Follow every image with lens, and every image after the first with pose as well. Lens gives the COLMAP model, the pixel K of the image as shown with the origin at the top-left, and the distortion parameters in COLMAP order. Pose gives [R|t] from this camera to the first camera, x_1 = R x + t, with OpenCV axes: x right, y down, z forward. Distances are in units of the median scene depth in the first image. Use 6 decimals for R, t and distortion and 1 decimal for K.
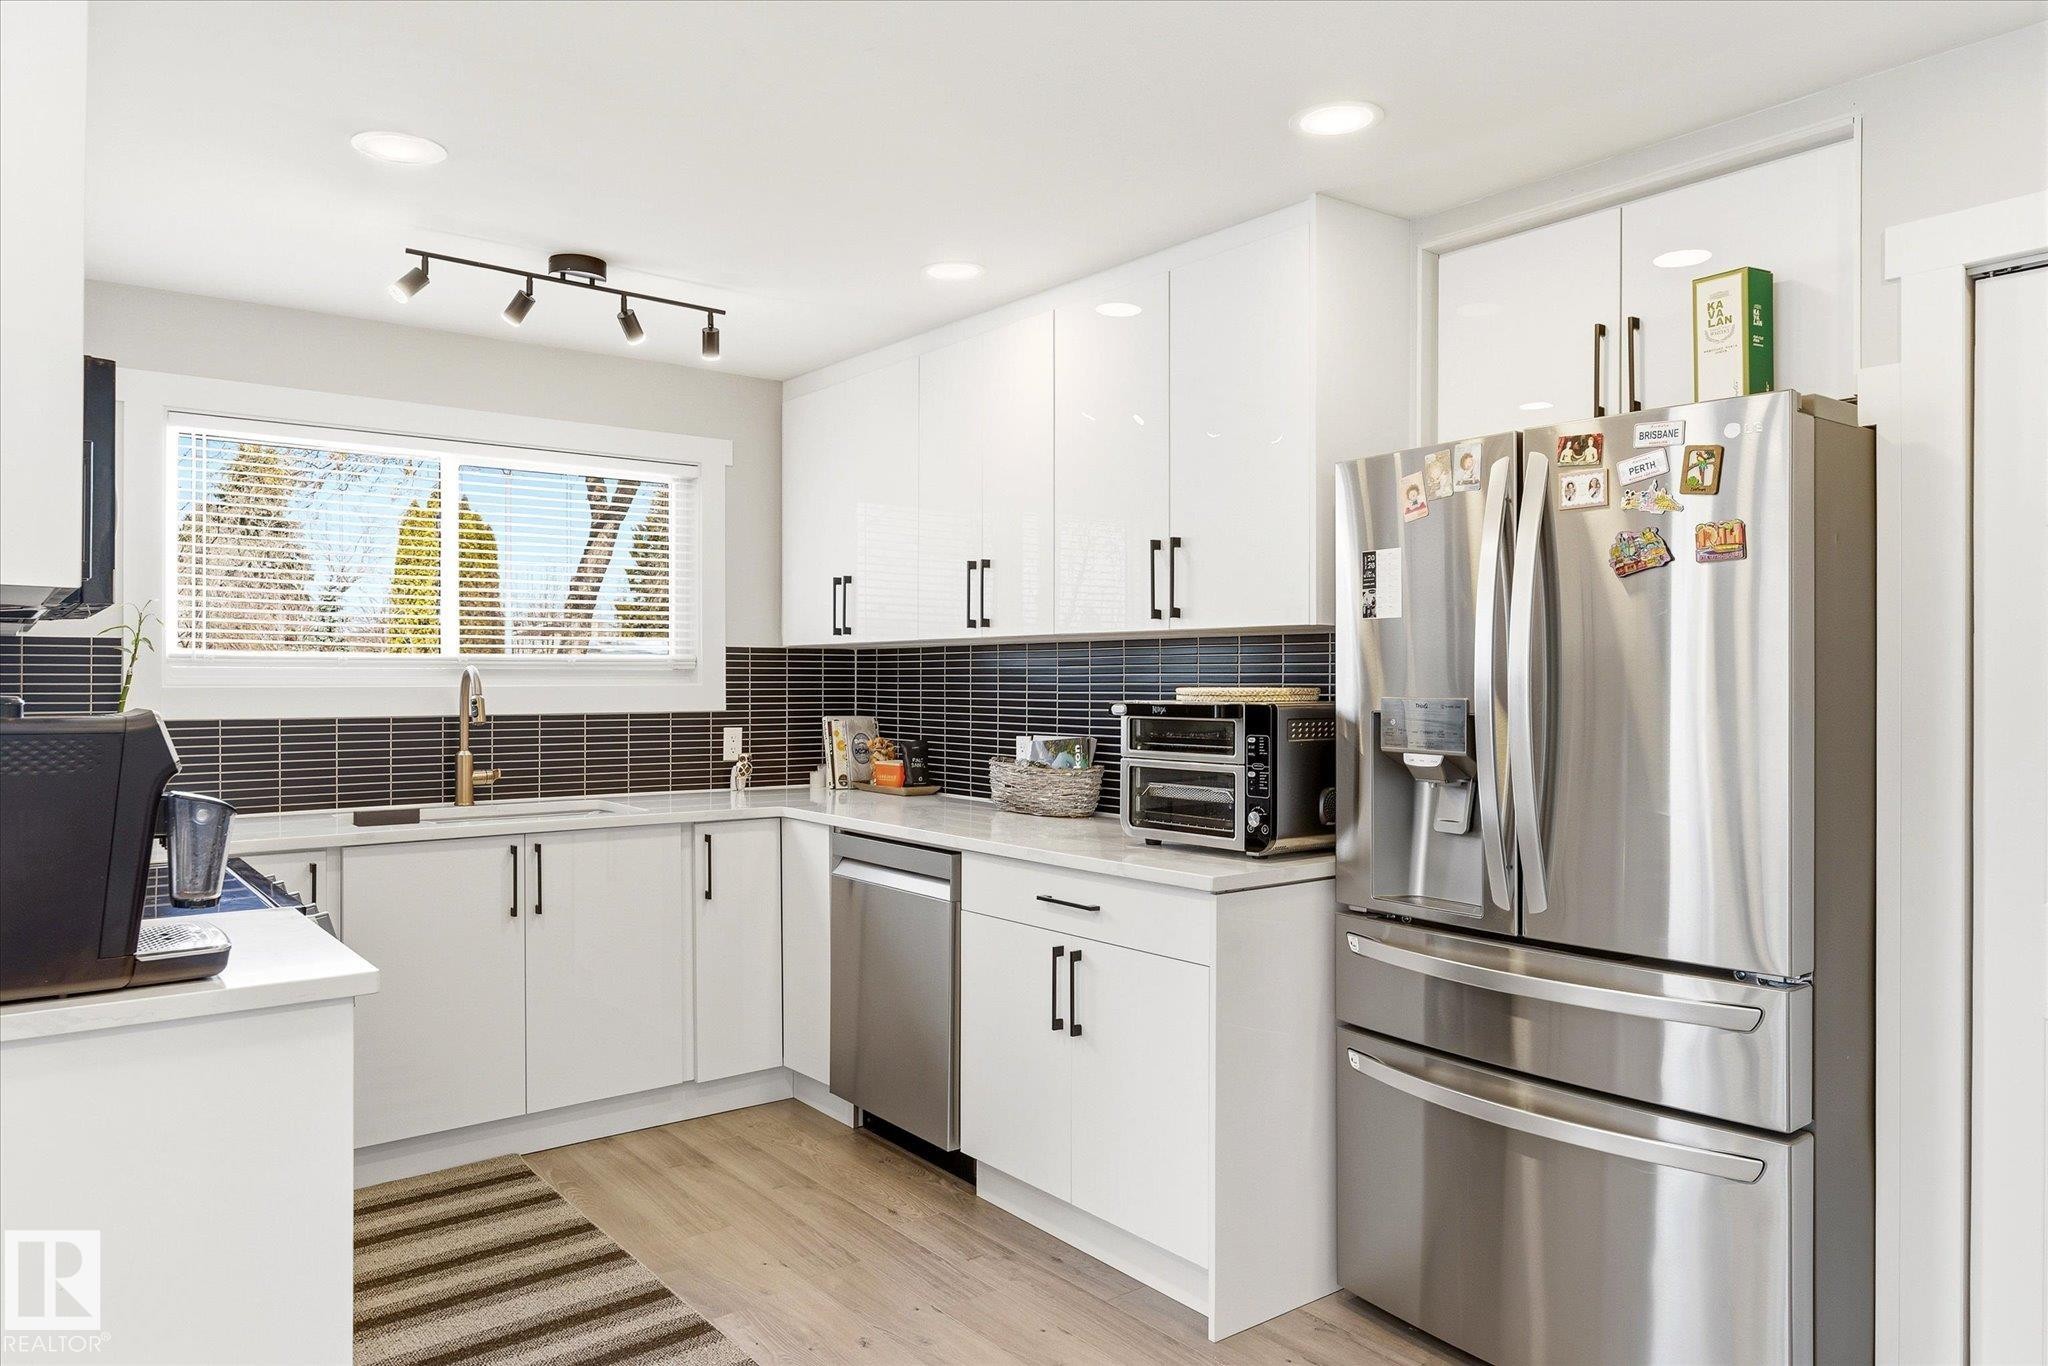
lens RADIAL K [[1312.3, 0, 1024.1], [0, 1312.3, 672.7], [0, 0, 1]] dist [-0.027872, 0.006676]
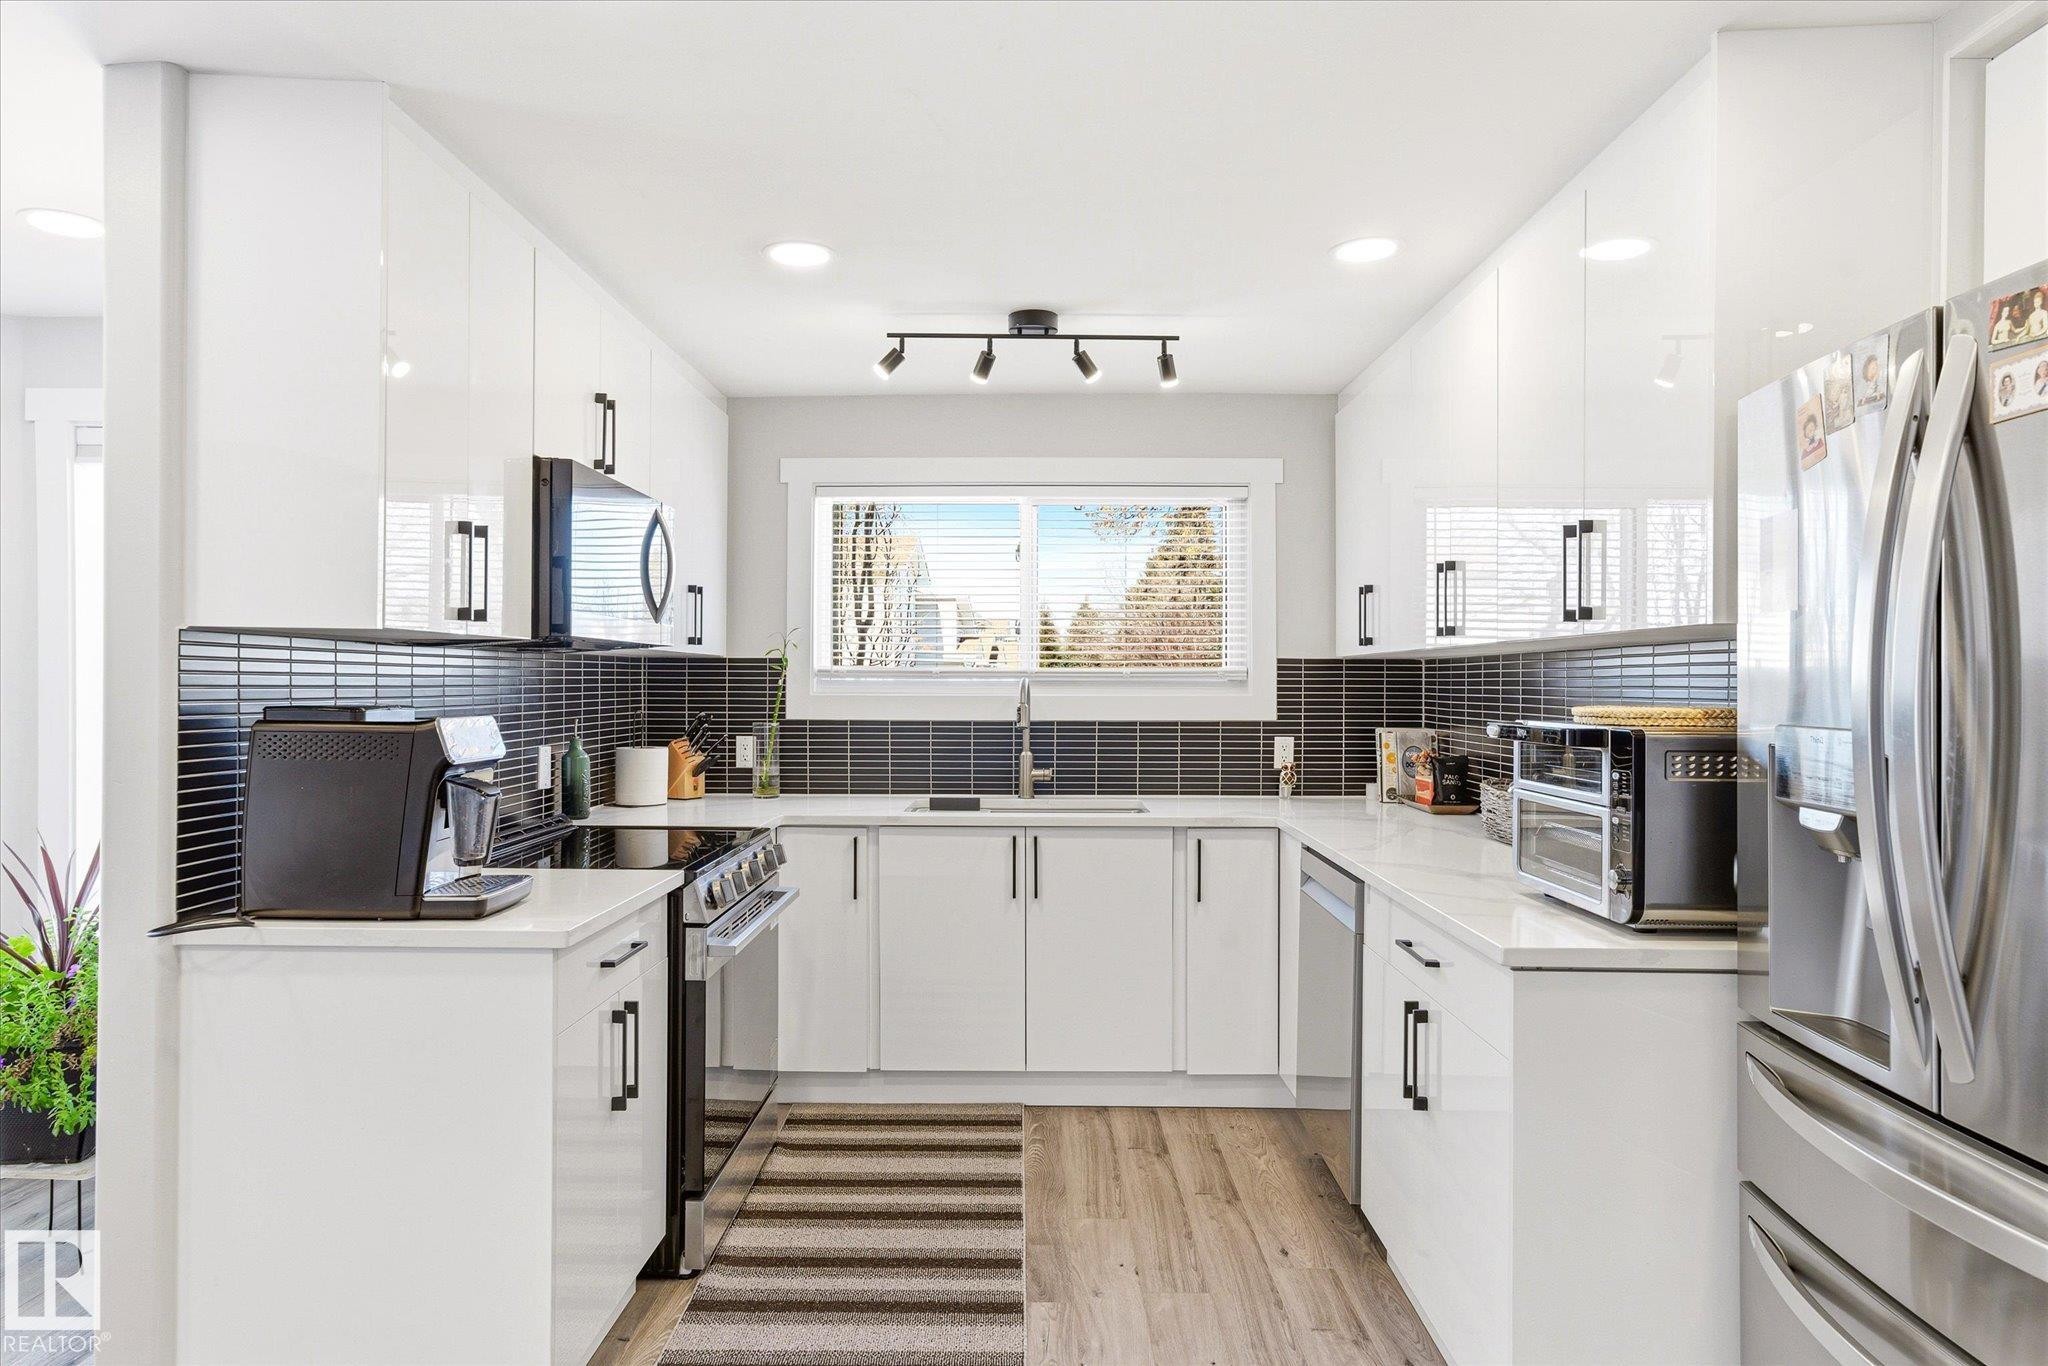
lens RADIAL K [[1184.5, 0, 1024.2], [0, 1184.5, 684.6], [0, 0, 1]] dist [-0.016627, 0.004098]
pose [[0.775798, 0.000971, -0.630980, 0.268807], [0.001887, 0.999991, 0.003859, -0.004295], [0.630978, -0.004184, 0.775789, 0.195763]]
